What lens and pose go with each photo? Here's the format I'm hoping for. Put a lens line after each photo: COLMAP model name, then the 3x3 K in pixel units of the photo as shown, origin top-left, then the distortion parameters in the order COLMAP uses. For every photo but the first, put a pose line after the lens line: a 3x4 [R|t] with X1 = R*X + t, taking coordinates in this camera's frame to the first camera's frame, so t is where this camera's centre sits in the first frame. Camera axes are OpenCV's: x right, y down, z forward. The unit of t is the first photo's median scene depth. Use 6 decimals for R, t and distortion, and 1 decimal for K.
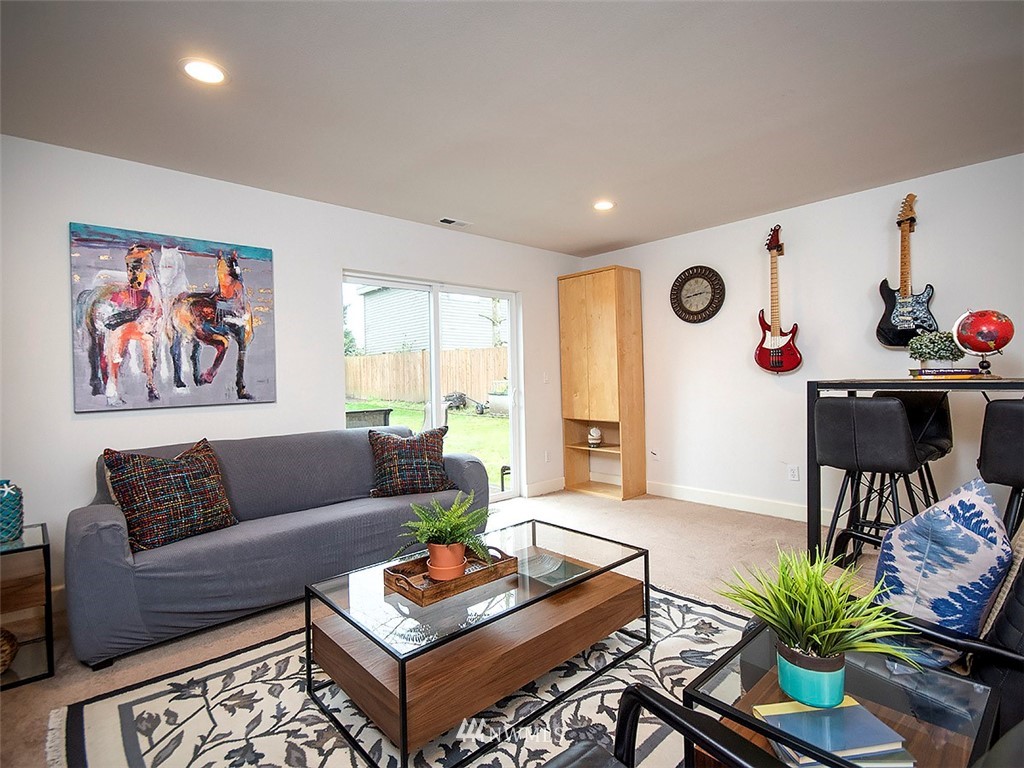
lens RADIAL K [[506.5, 0, 508.0], [0, 506.5, 379.1], [0, 0, 1]] dist [-0.000990, -0.000327]
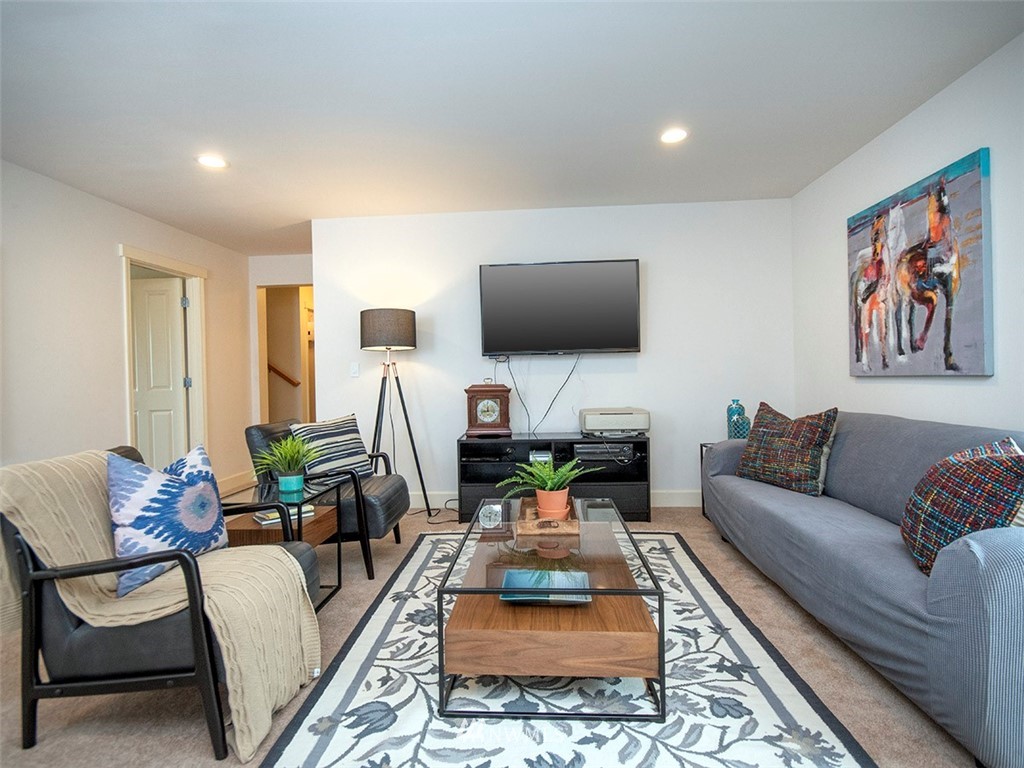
lens RADIAL K [[506.5, 0, 508.0], [0, 506.5, 379.1], [0, 0, 1]] dist [-0.000990, -0.000327]
pose [[-0.714538, 0.039734, -0.698467, 0.492402], [0.028313, 0.999210, 0.027878, 0.013326], [0.699023, 0.000144, -0.715099, 1.116833]]
